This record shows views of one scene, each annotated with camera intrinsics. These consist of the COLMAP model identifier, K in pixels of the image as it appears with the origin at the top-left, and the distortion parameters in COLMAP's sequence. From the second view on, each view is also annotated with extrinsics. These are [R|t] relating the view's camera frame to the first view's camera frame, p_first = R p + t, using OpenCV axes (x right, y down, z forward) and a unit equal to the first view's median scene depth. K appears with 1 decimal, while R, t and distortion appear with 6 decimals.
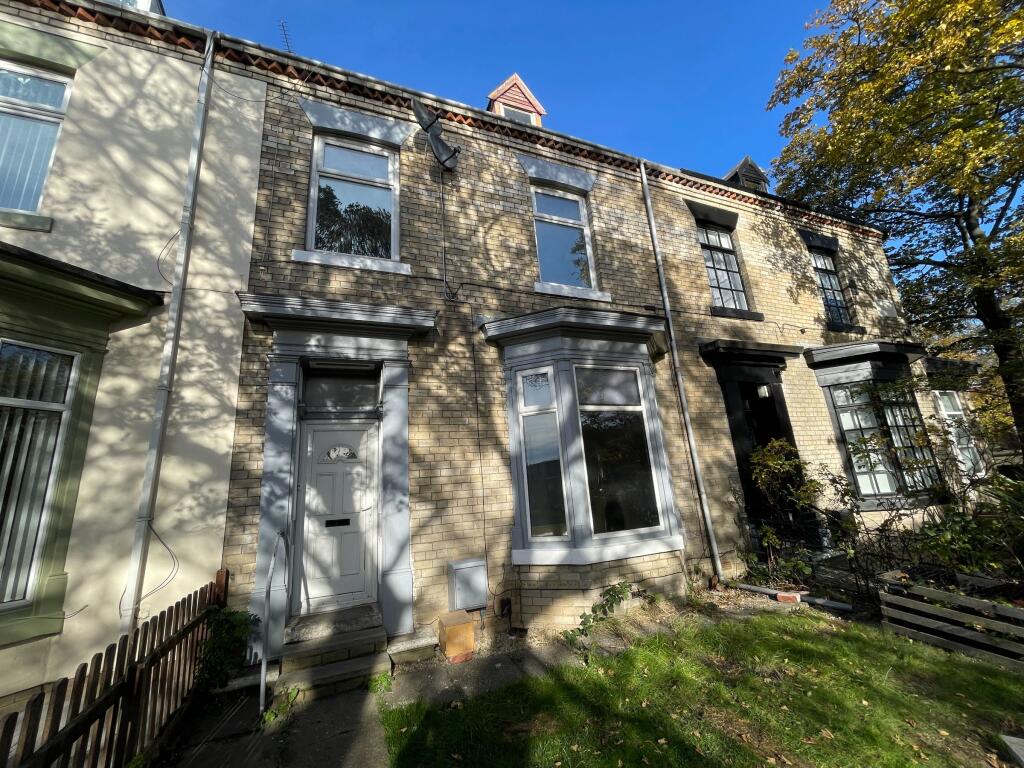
lens RADIAL K [[411.8, 0, 510.6], [0, 411.8, 382.4], [0, 0, 1]] dist [-0.010717, -0.000108]
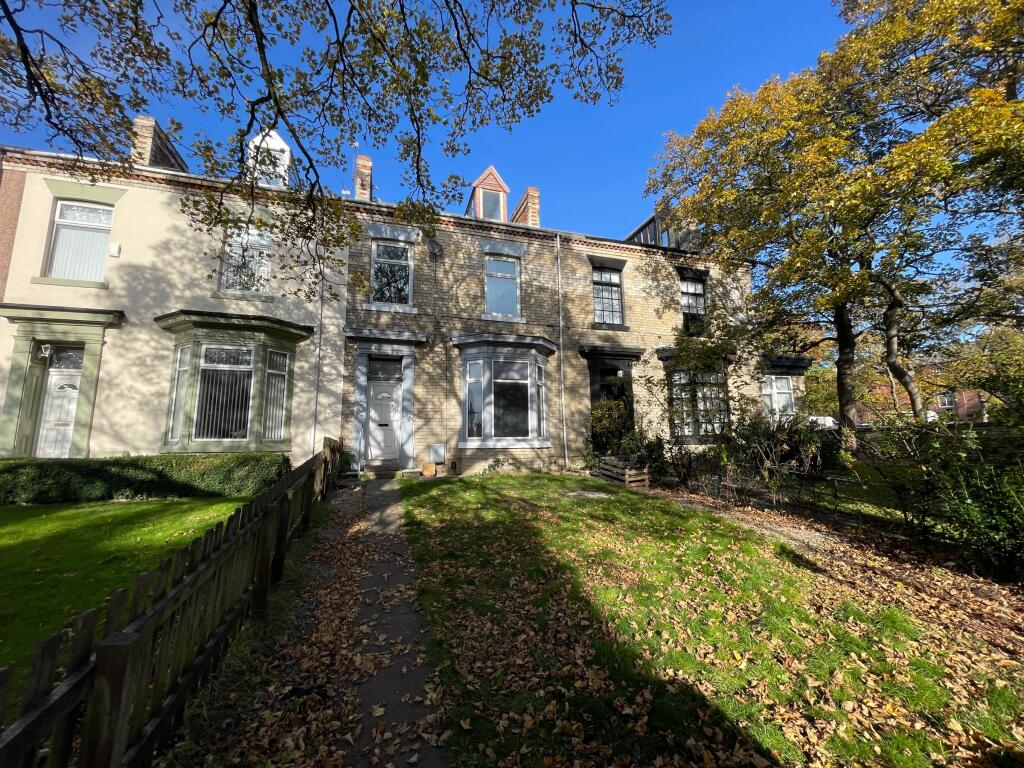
lens RADIAL K [[411.8, 0, 514.7], [0, 411.8, 382.4], [0, 0, 1]] dist [-0.010717, -0.000108]
pose [[0.996431, 0.050134, -0.067905, 0.409938], [-0.041988, 0.992305, 0.116478, -0.176509], [0.073222, -0.113211, 0.990869, -1.079171]]
